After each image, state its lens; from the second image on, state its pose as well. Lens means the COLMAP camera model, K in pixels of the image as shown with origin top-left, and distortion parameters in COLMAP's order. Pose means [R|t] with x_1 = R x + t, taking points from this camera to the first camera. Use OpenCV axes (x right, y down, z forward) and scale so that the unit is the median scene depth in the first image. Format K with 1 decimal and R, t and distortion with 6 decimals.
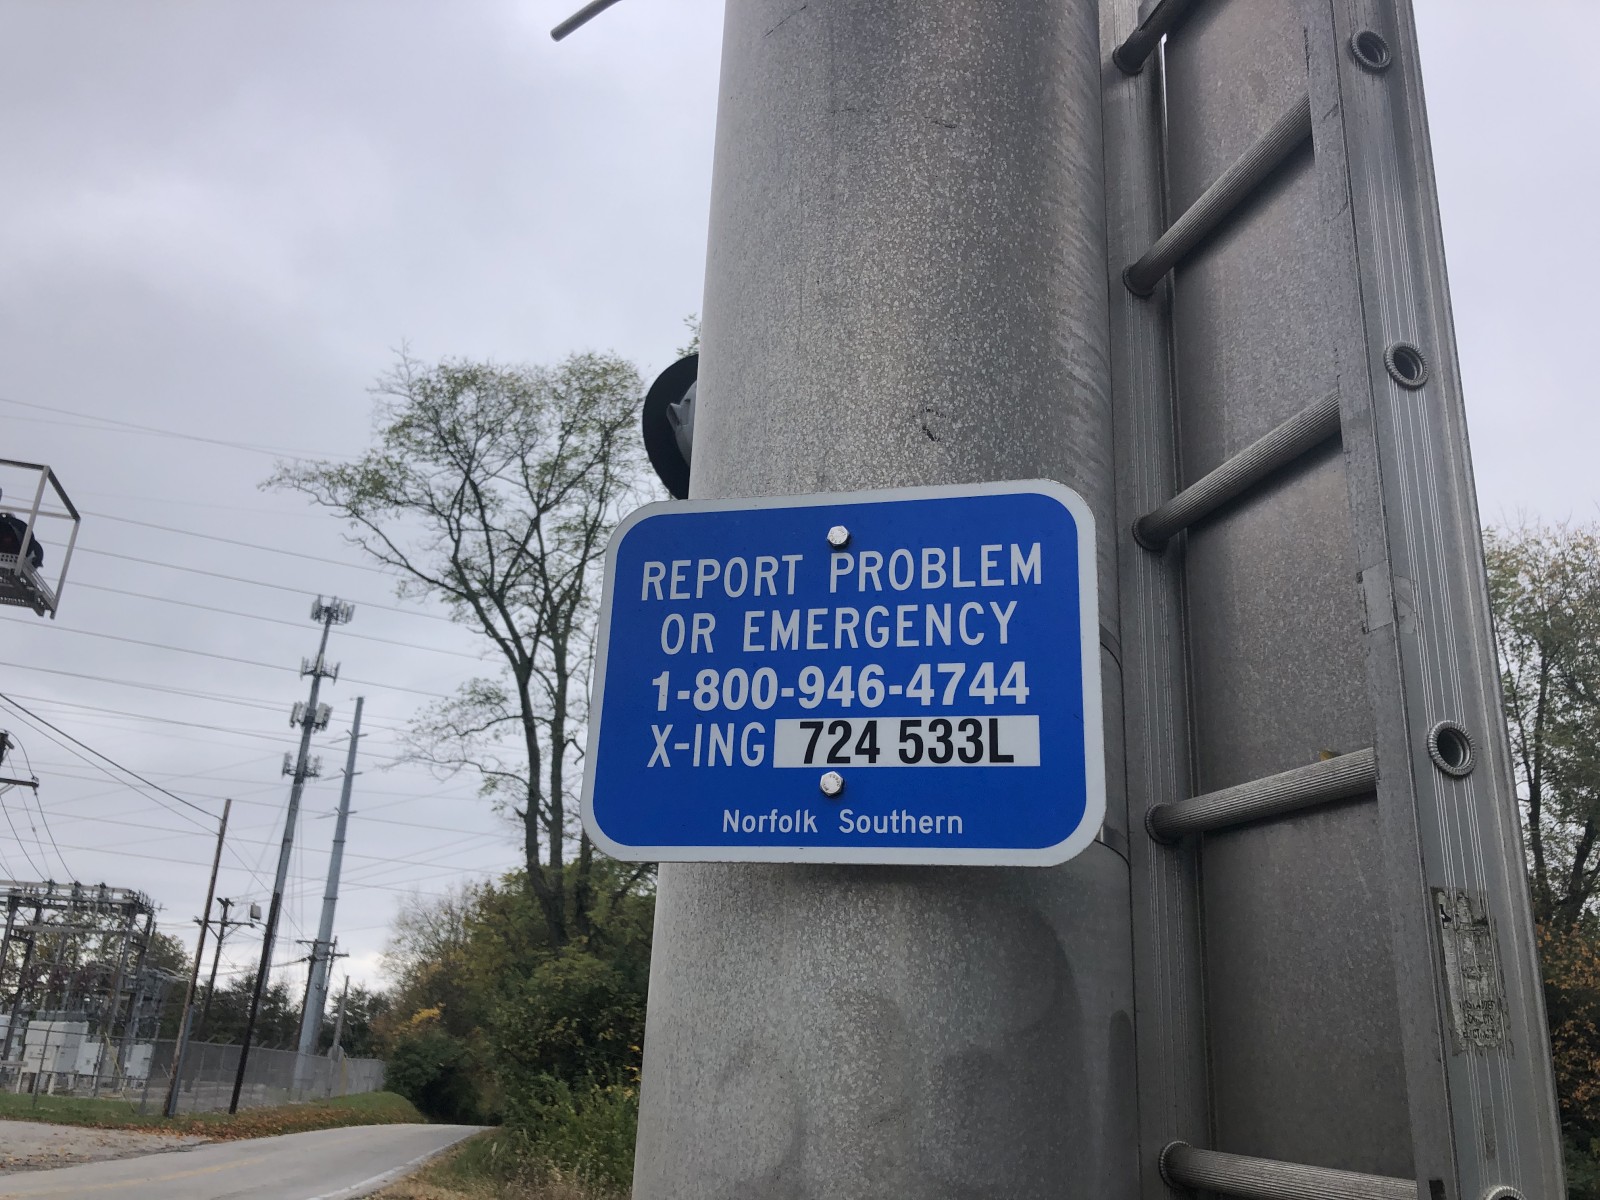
lens RADIAL K [[1298.2, 0, 824.5], [0, 1298.2, 593.8], [0, 0, 1]] dist [-0.000206, 0.000745]
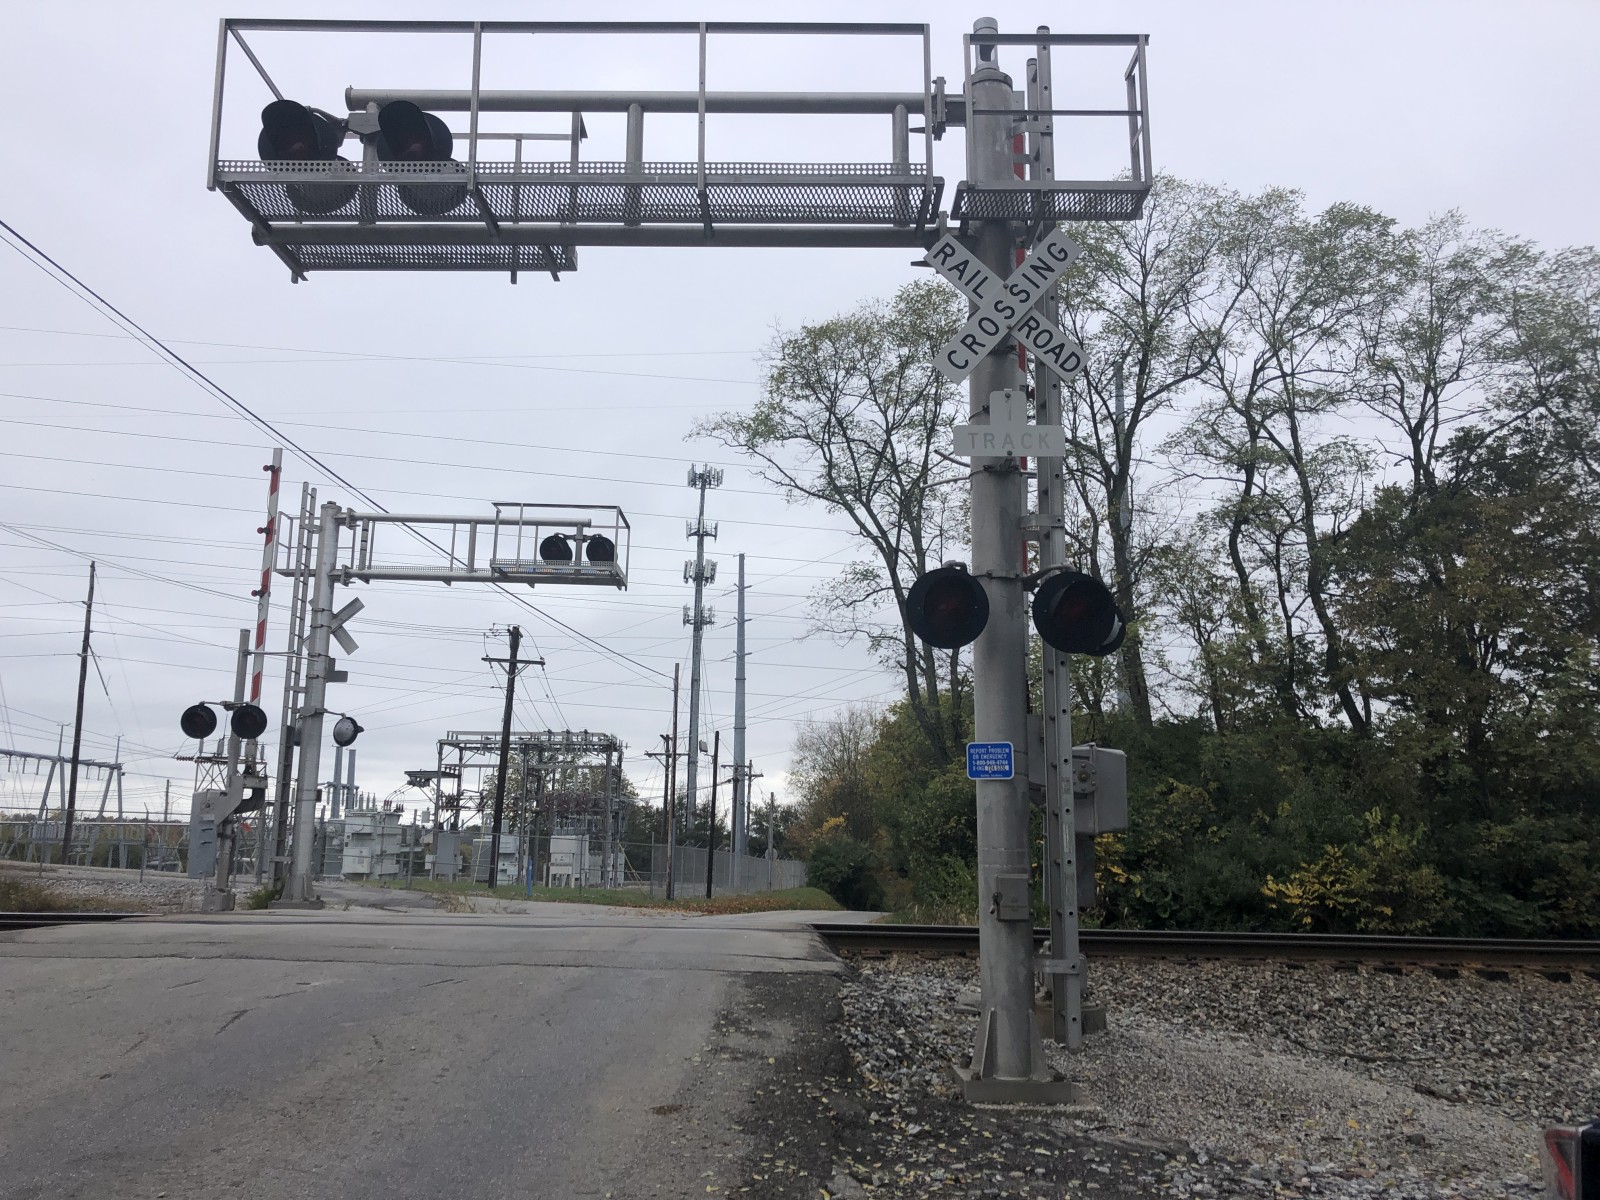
lens RADIAL K [[1308.8, 0, 778.9], [0, 1308.8, 592.1], [0, 0, 1]] dist [0.058825, -0.092326]
pose [[0.949674, -0.085768, -0.301270, 0.030138], [0.127520, 0.984336, 0.121745, -0.049144], [0.286109, -0.154036, 0.945735, -0.162960]]
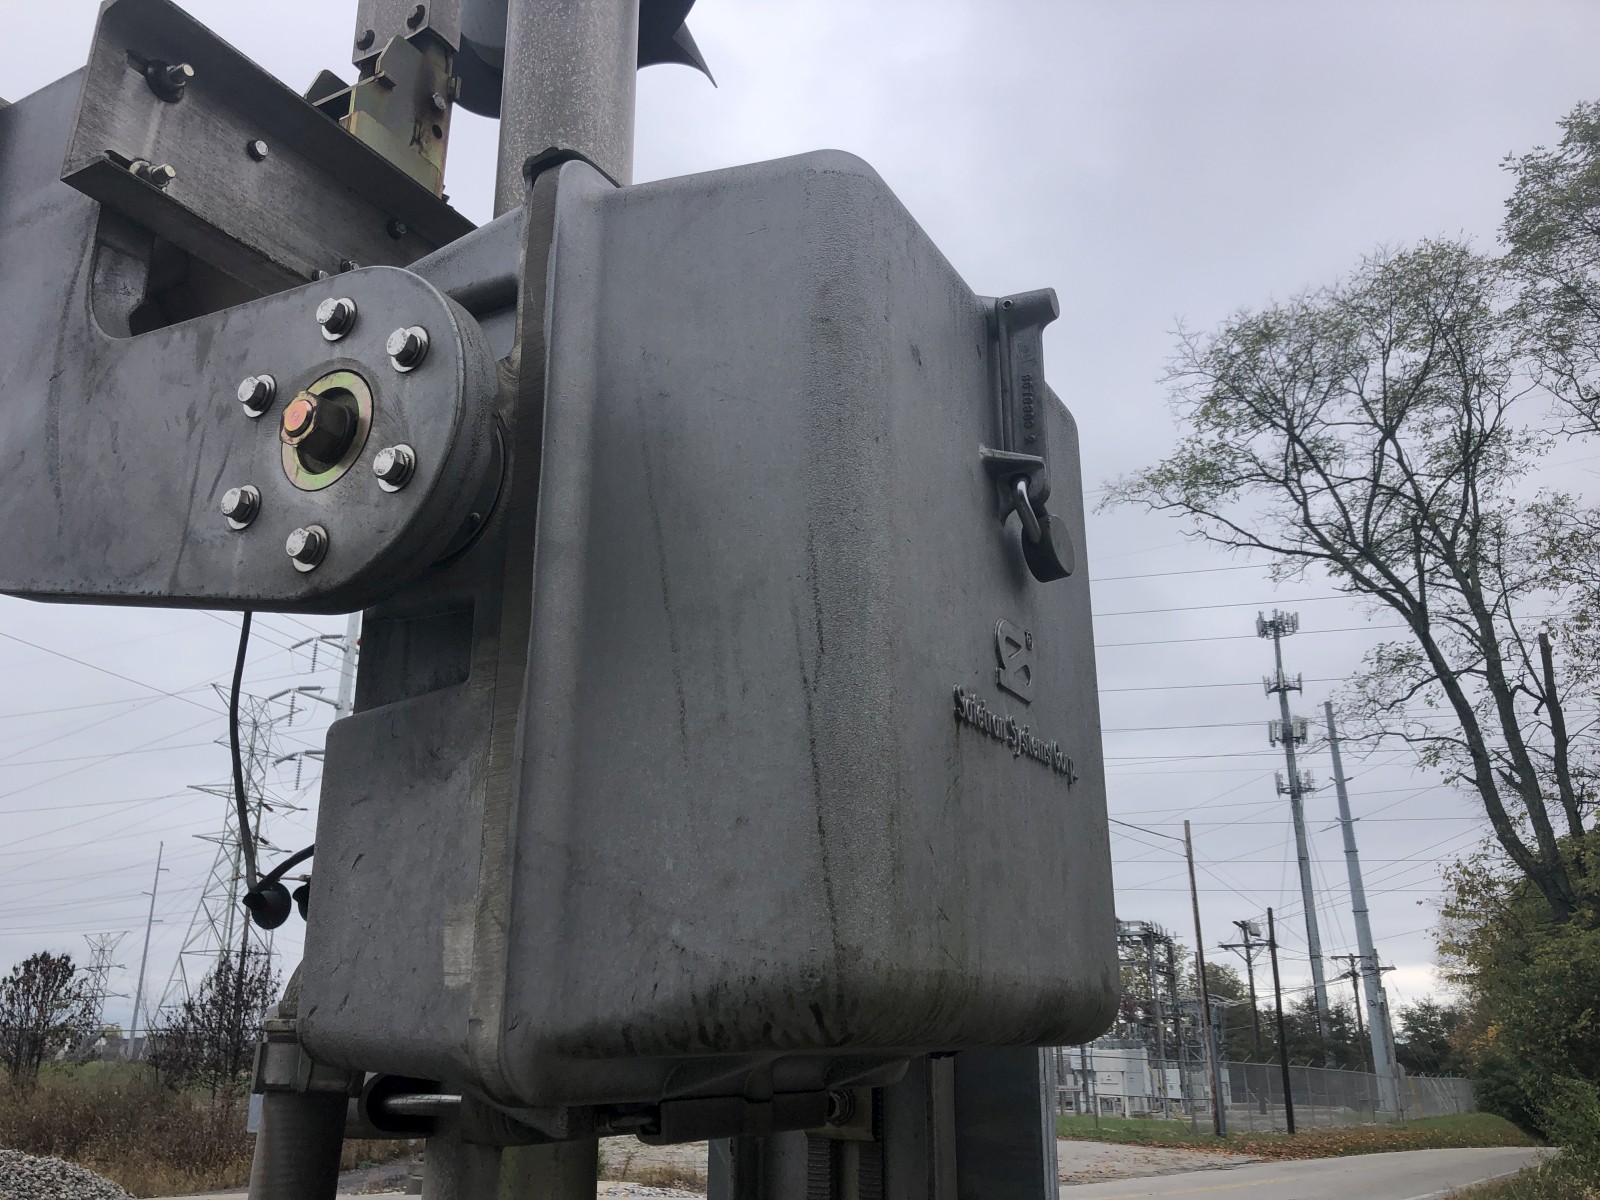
lens RADIAL K [[1314.2, 0, 813.2], [0, 1314.2, 590.2], [0, 0, 1]] dist [0.009503, 0.000149]
pose [[0.721785, -0.270103, -0.637236, 0.027495], [0.261046, 0.958948, -0.110783, 0.020014], [0.641000, -0.086386, 0.762664, 0.039173]]
